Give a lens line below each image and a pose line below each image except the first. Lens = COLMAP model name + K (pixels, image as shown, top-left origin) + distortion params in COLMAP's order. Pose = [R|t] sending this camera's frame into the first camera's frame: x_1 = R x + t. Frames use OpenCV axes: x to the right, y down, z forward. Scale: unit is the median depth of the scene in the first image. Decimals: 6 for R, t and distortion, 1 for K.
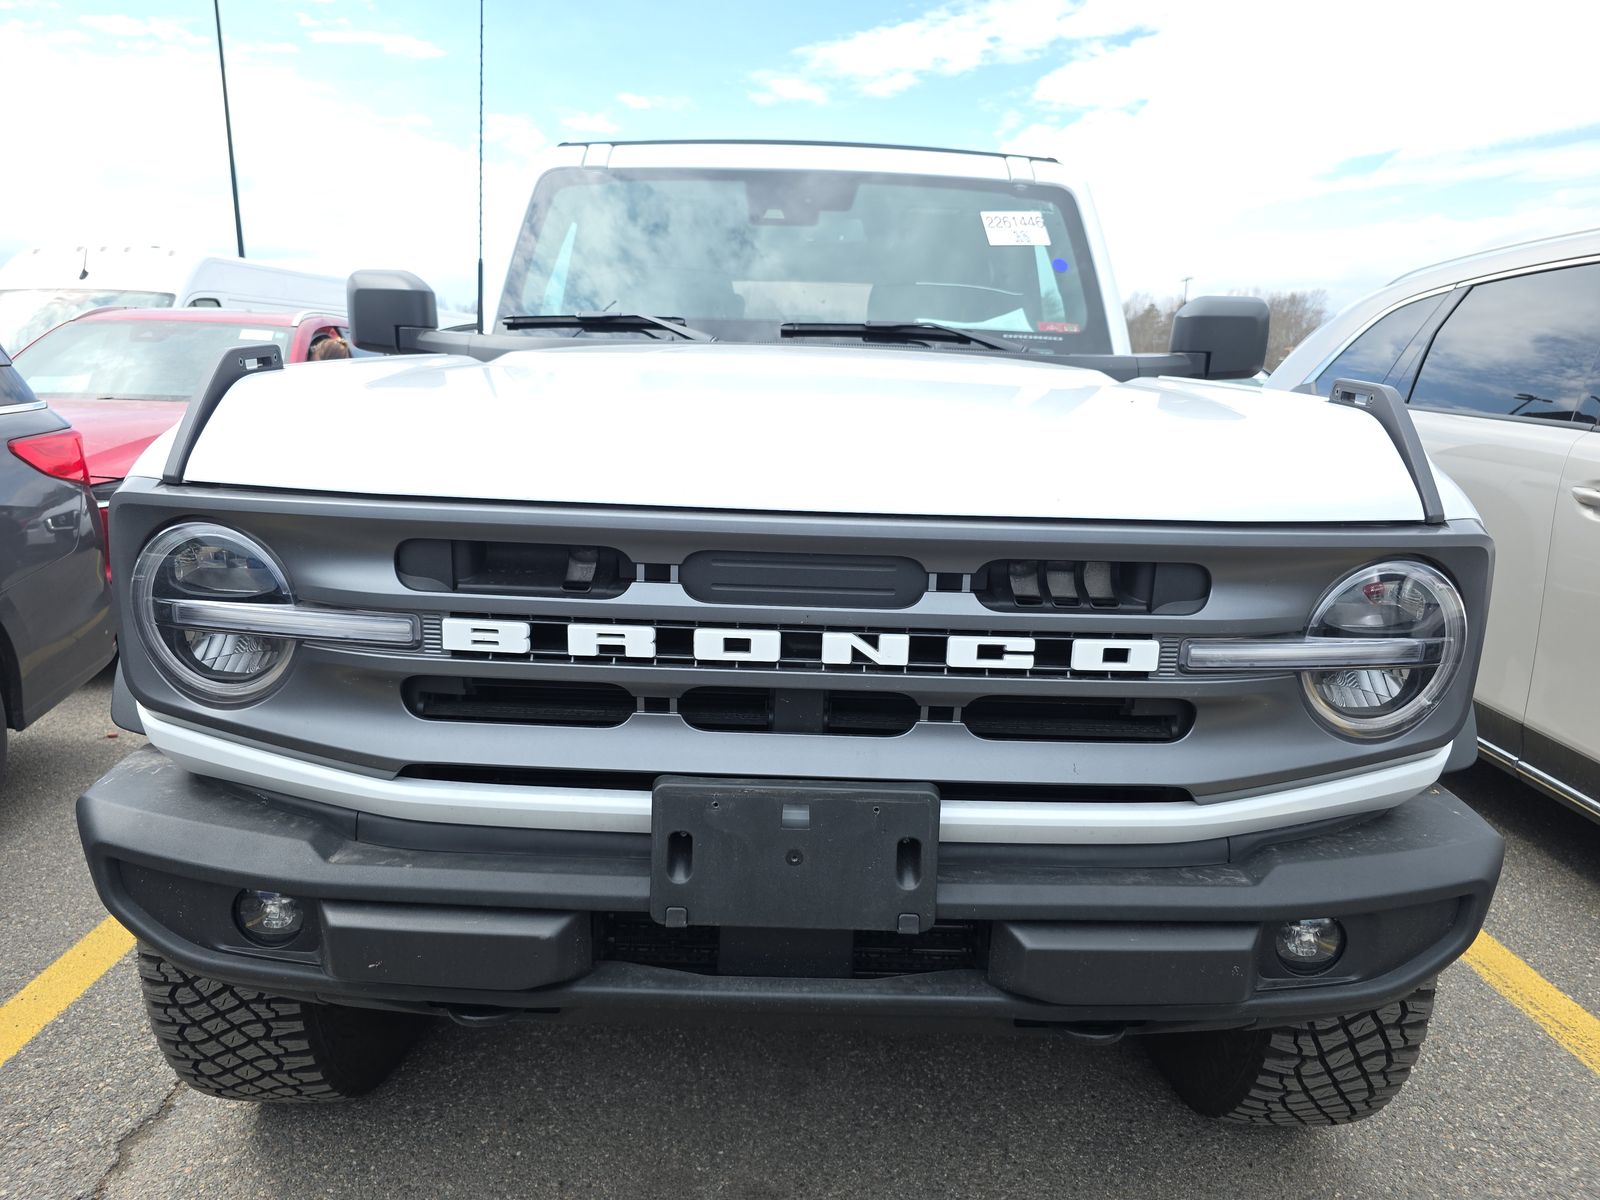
lens RADIAL K [[1066.2, 0, 800.0], [0, 1066.2, 600.0], [0, 0, 1]] dist [0.060510, -0.121533]
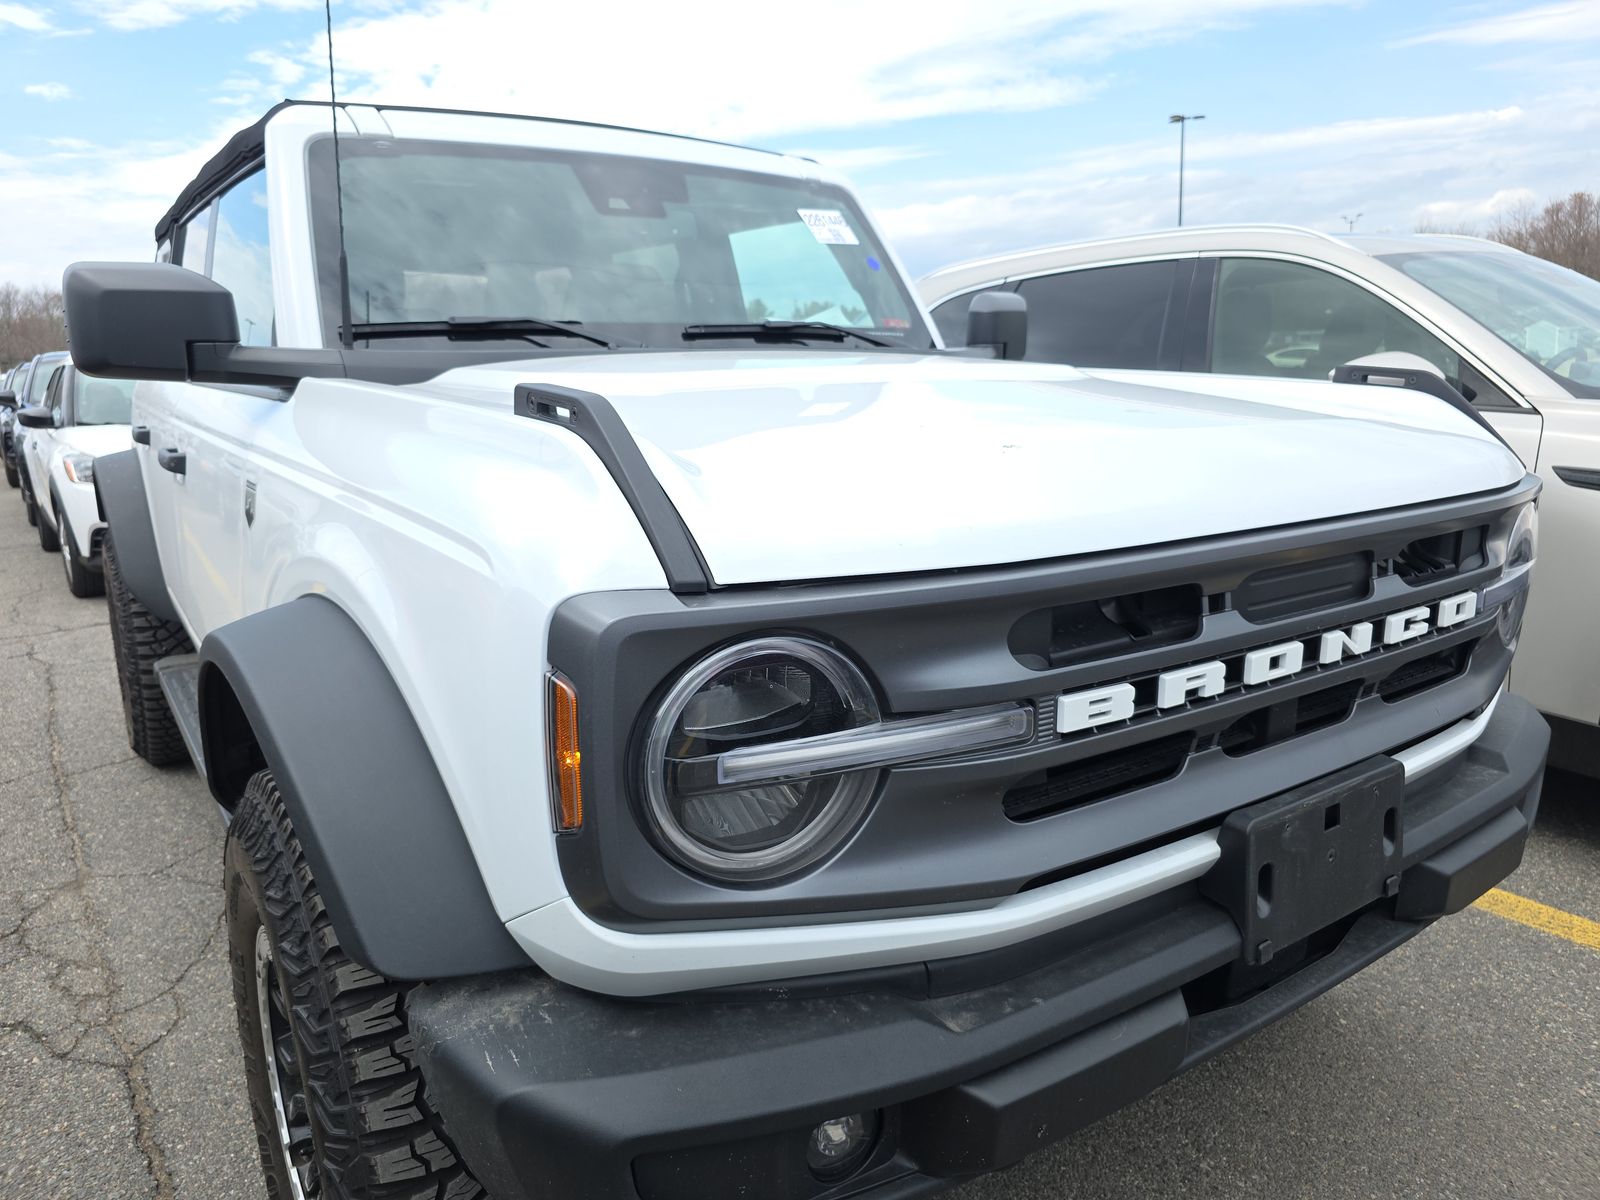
lens RADIAL K [[1062.6, 0, 797.6], [0, 1062.6, 574.0], [0, 0, 1]] dist [0.021870, -0.000084]
pose [[0.831394, -0.149486, 0.535200, -0.911042], [0.152473, 0.987539, 0.038971, -0.139392], [-0.534356, 0.049203, 0.843826, 0.383587]]
